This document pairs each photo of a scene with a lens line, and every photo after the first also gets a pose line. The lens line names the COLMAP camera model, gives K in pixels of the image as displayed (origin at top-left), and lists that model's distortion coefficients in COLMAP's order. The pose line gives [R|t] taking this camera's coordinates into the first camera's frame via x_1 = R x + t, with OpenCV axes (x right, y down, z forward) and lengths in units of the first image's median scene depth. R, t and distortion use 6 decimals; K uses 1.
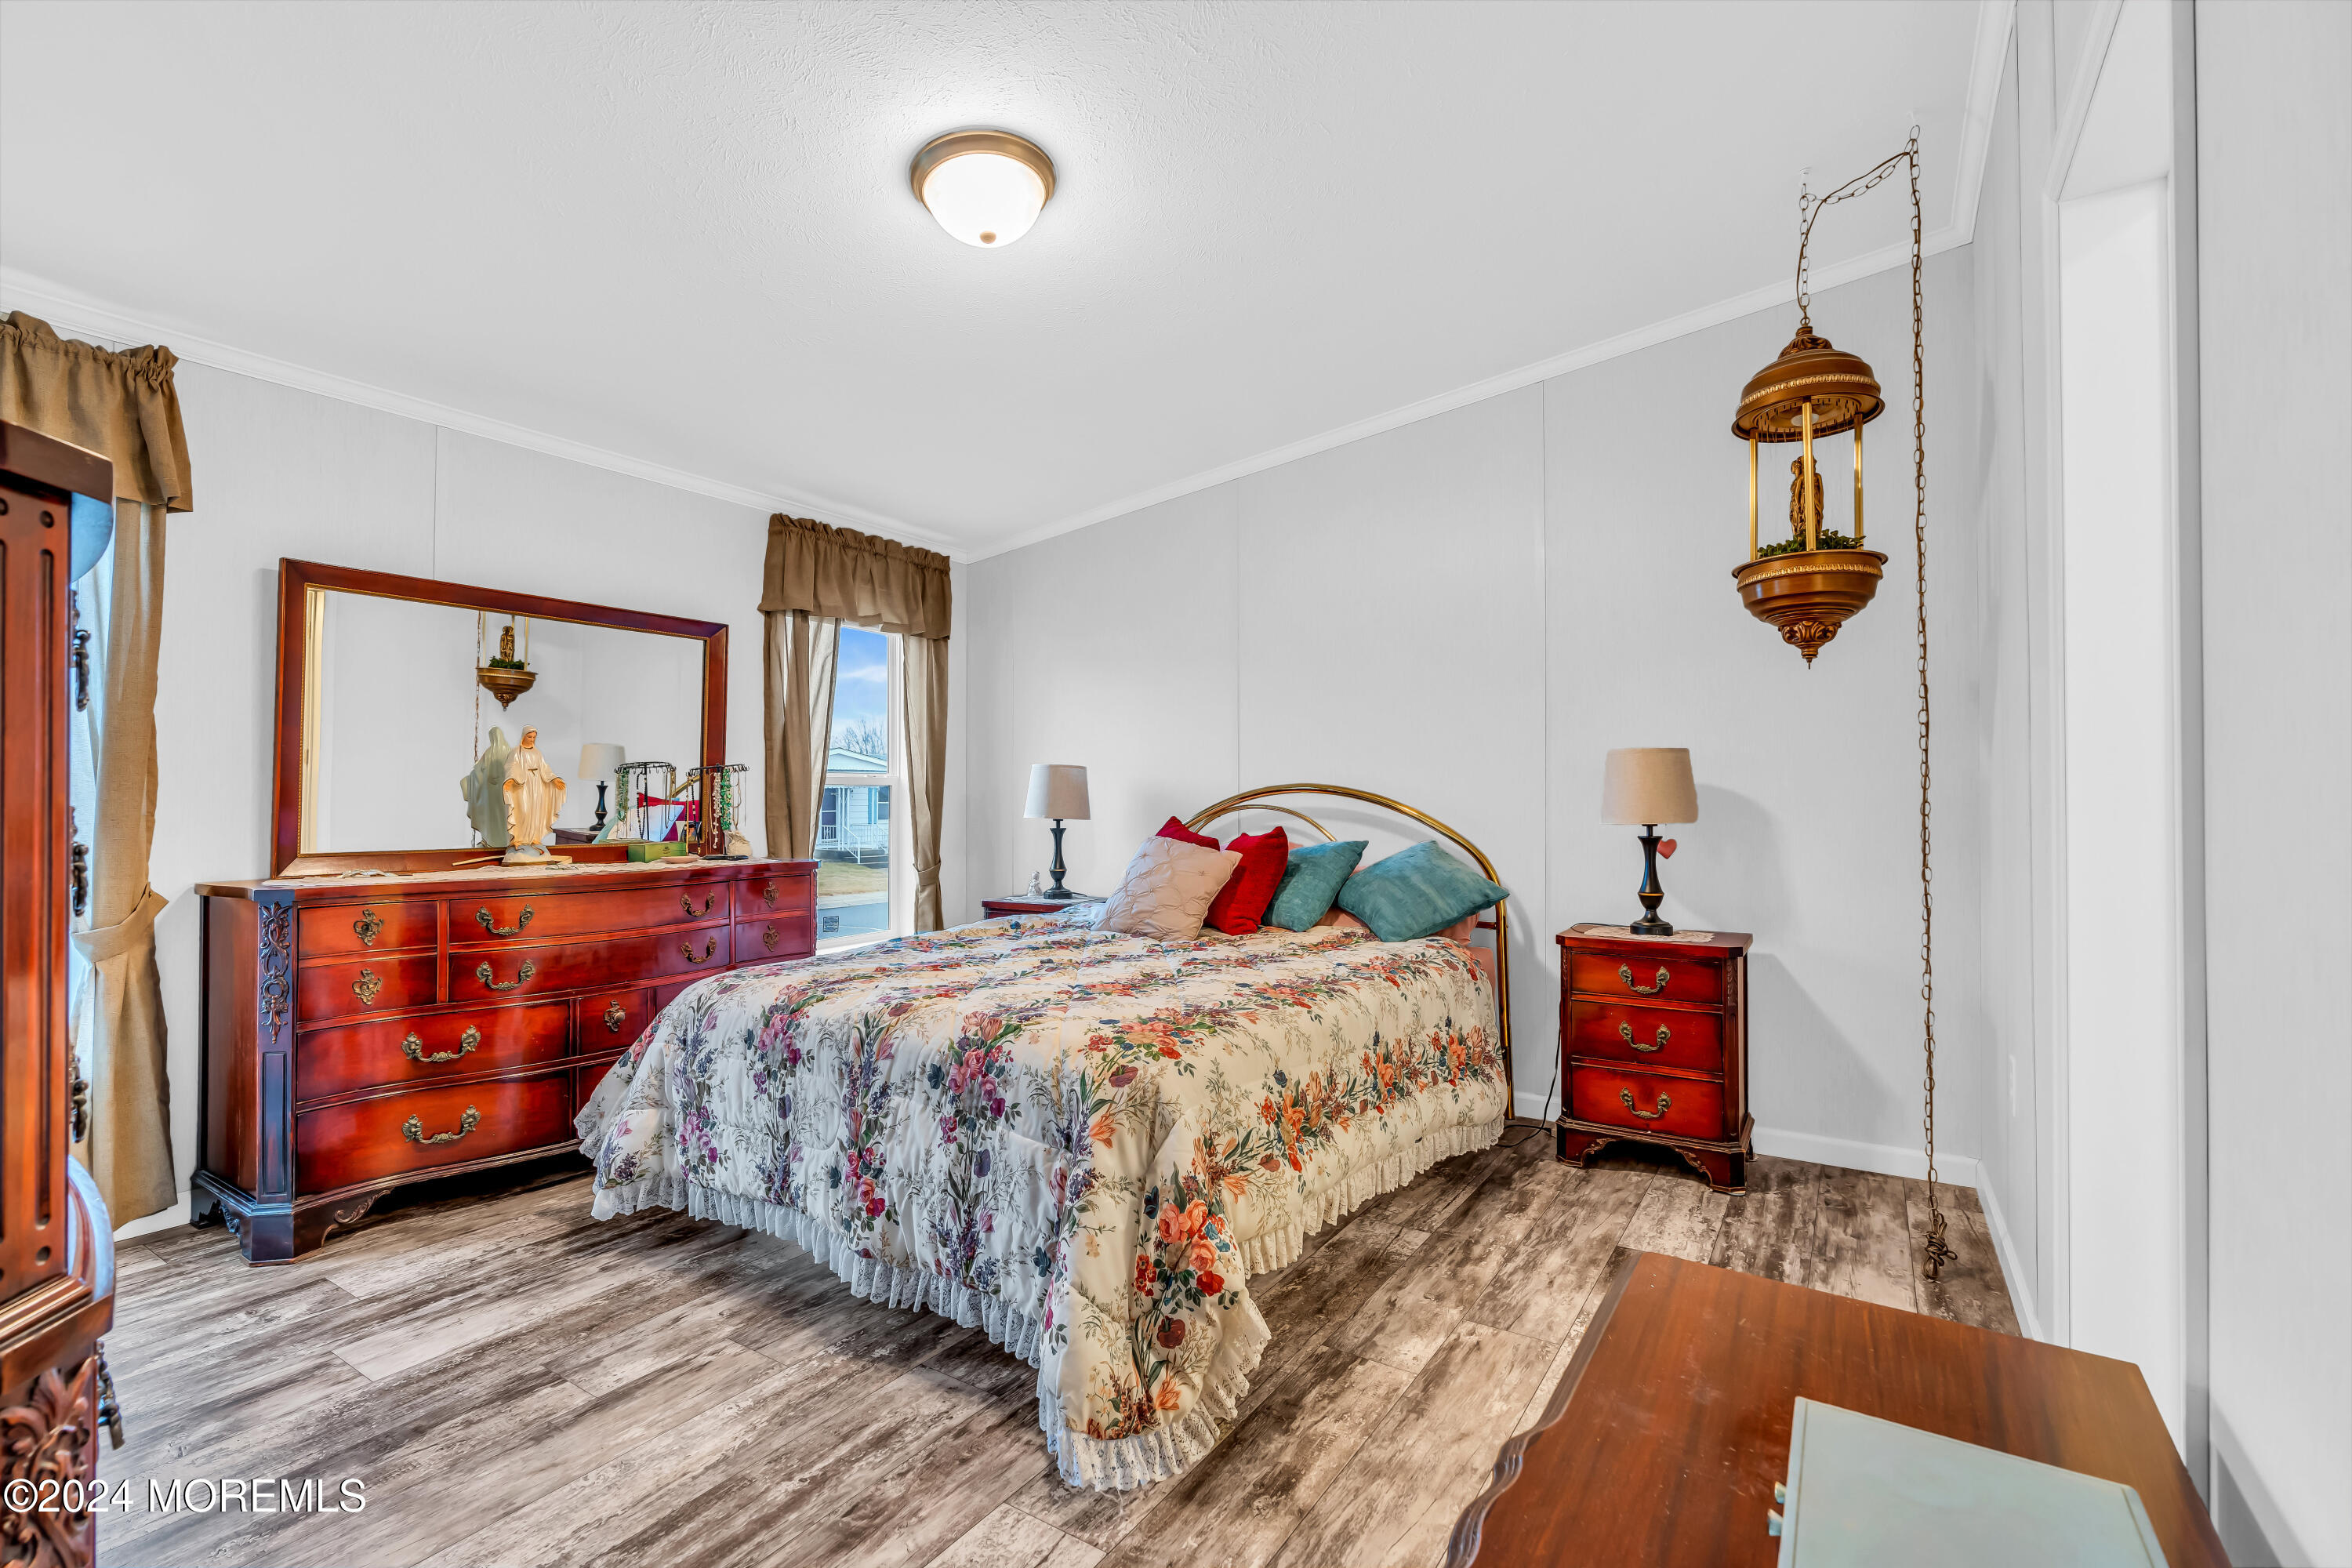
lens RADIAL K [[1053.4, 0, 1180.2], [0, 1053.4, 786.8], [0, 0, 1]] dist [-0.009298, 0.002312]
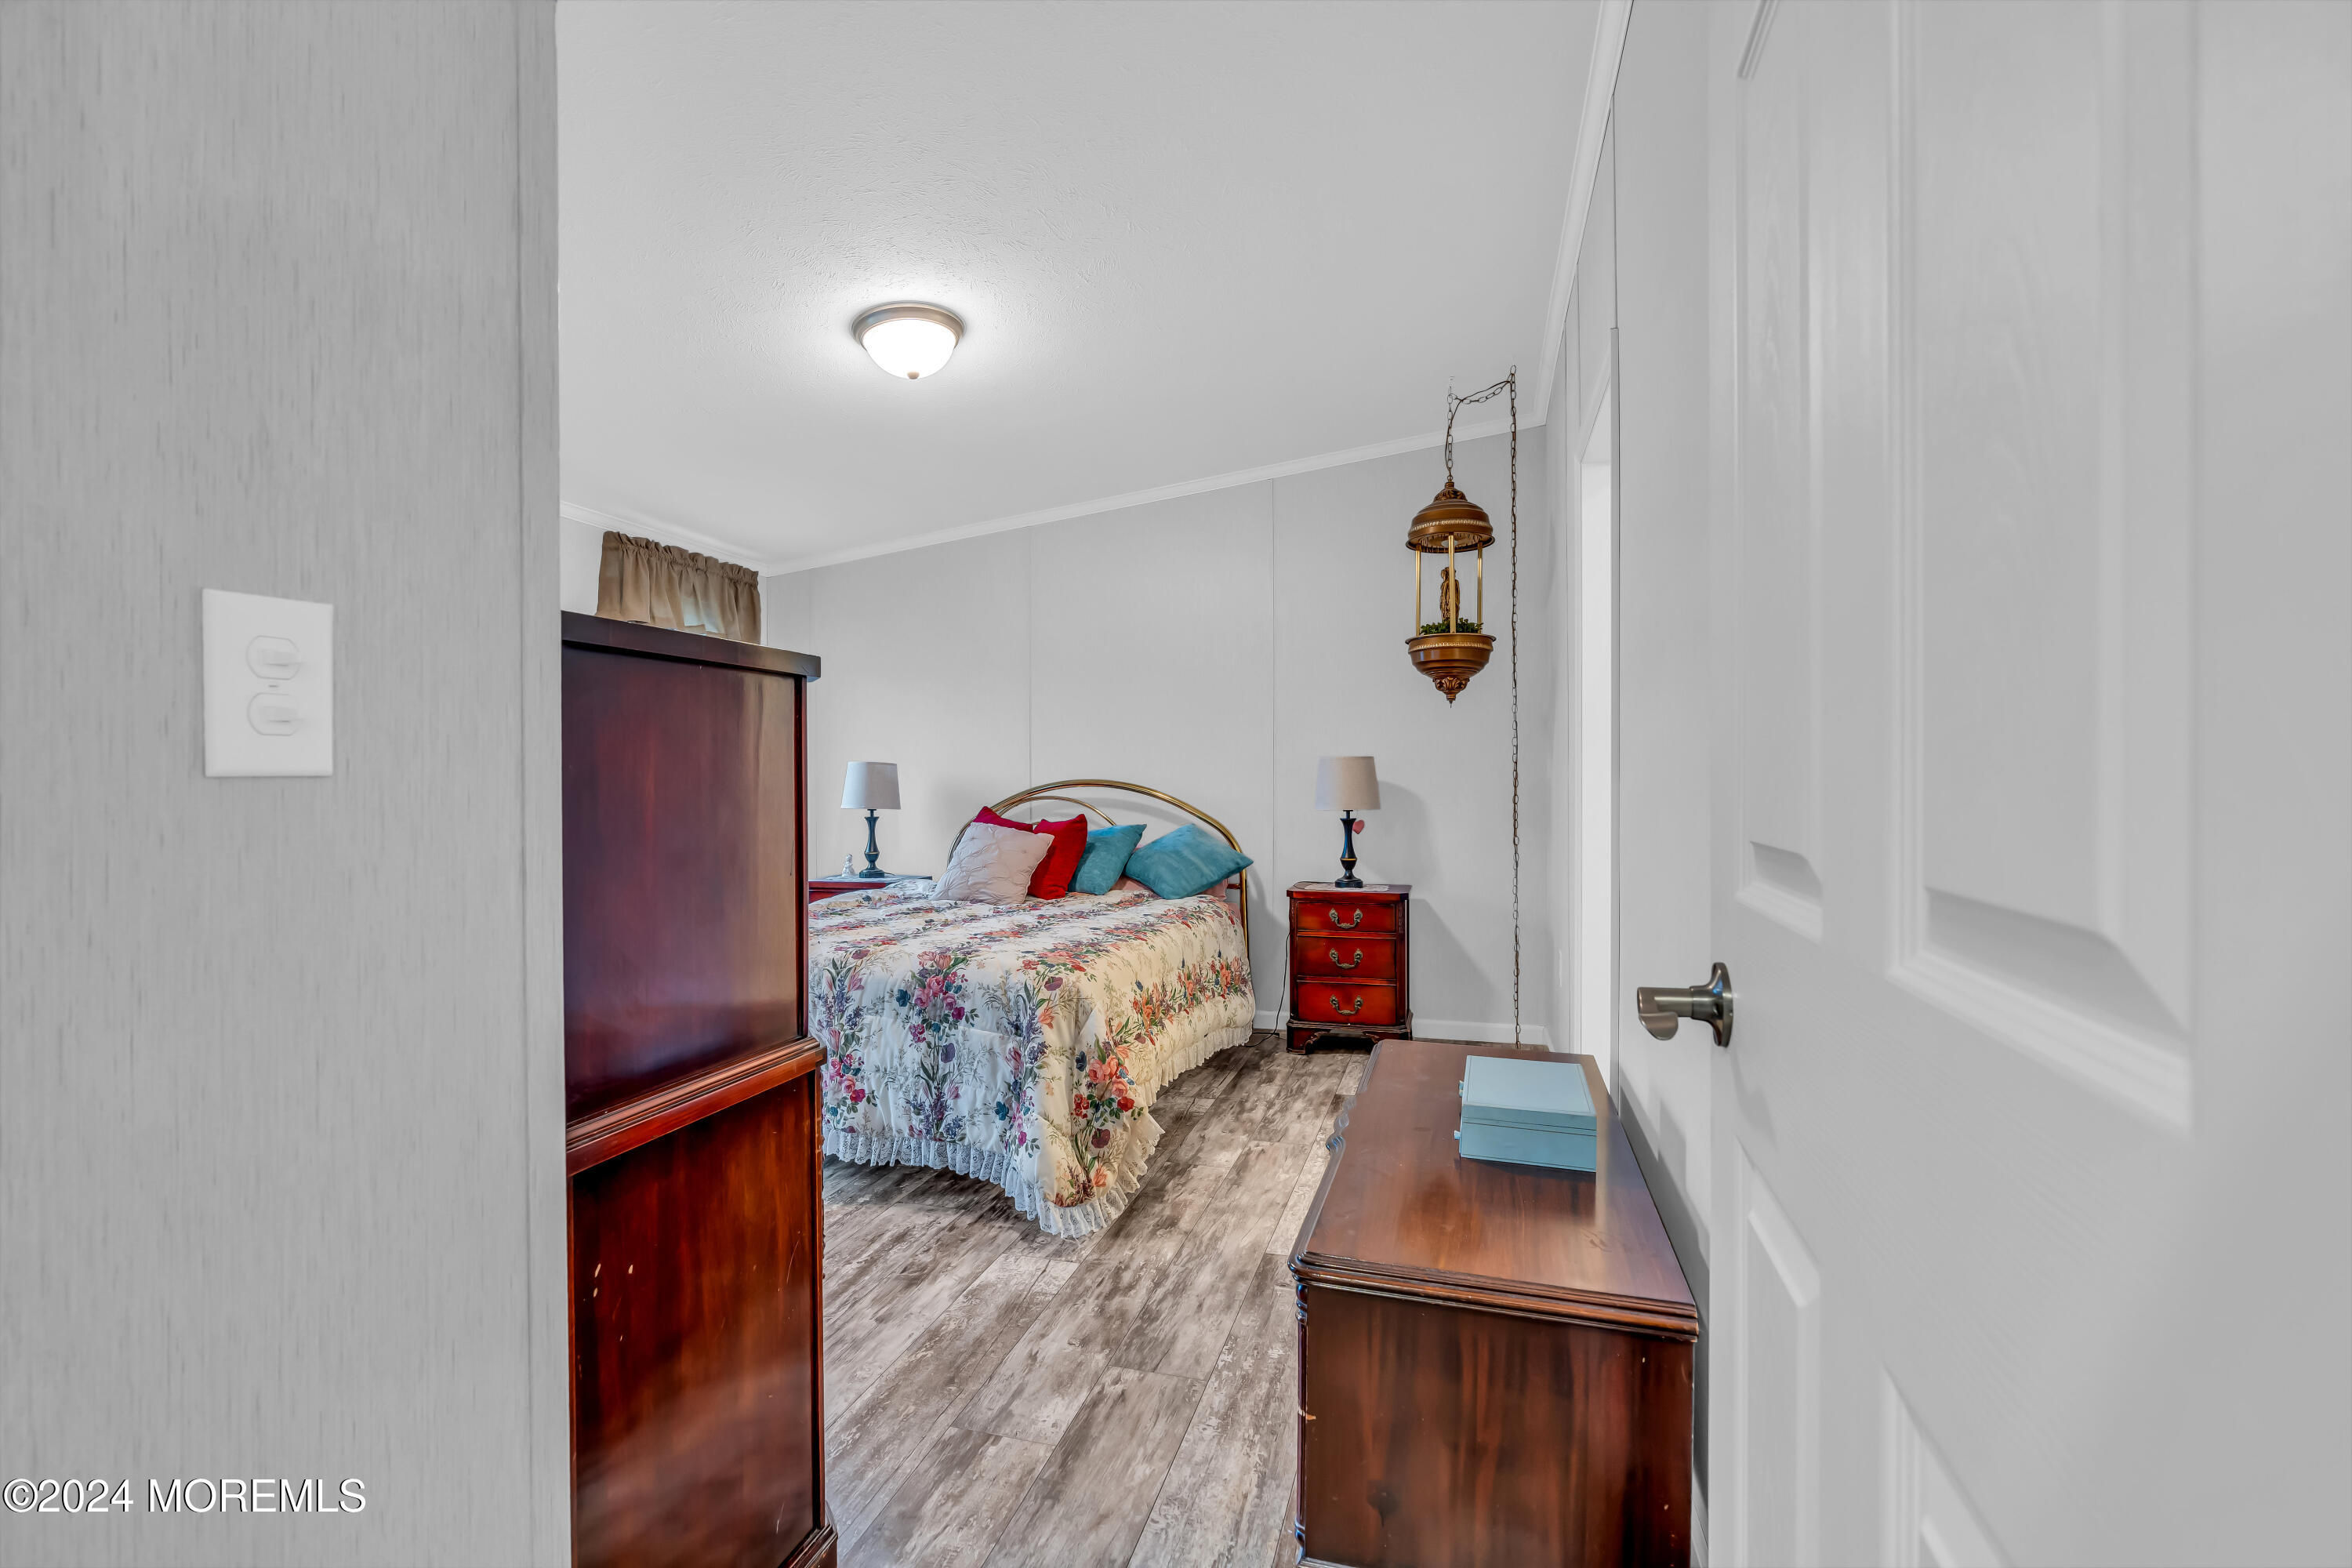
lens RADIAL K [[1053.4, 0, 1182.9], [0, 1053.4, 788.1], [0, 0, 1]] dist [-0.009298, 0.002312]
pose [[0.952762, -0.003151, 0.303702, -0.228695], [-0.002093, 0.999854, 0.016942, -0.020274], [-0.303712, -0.016778, 0.952616, -0.329393]]
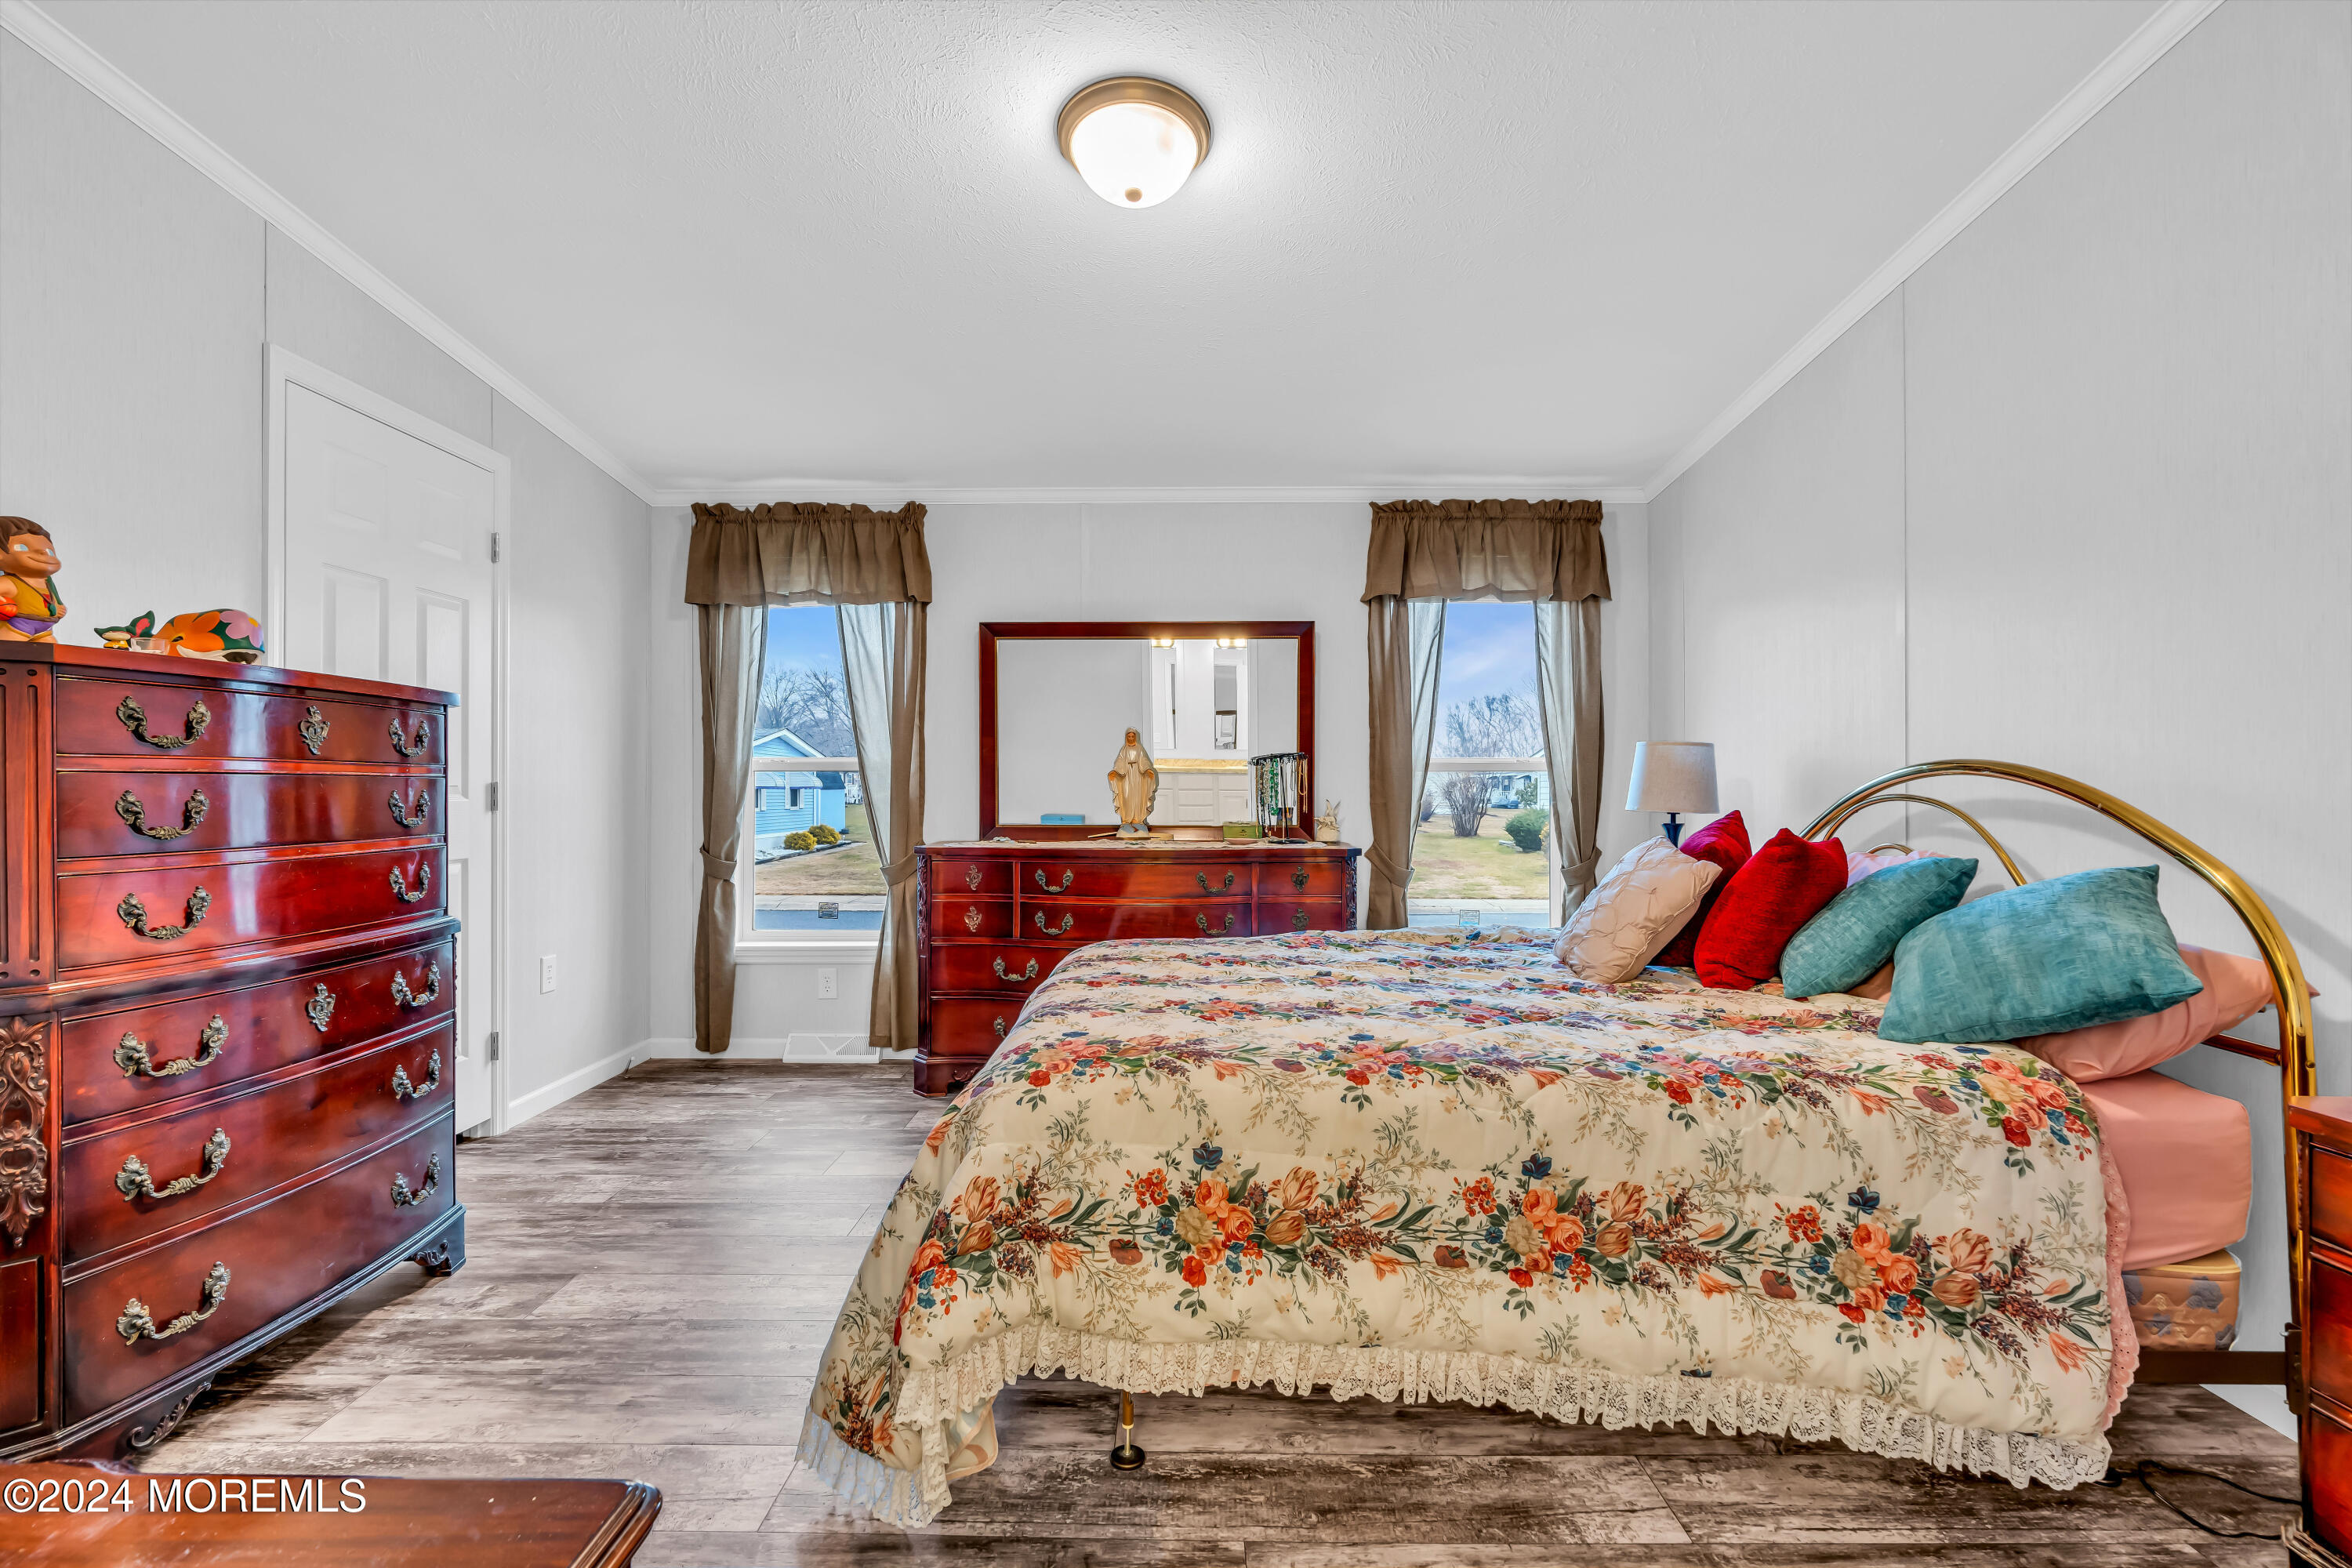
lens RADIAL K [[1053.4, 0, 1181.8], [0, 1053.4, 795.4], [0, 0, 1]] dist [-0.009298, 0.002312]
pose [[0.534723, 0.004111, -0.845018, 0.555681], [0.011379, 0.999862, 0.012065, 0.008480], [0.844951, -0.016067, 0.534603, 0.455655]]
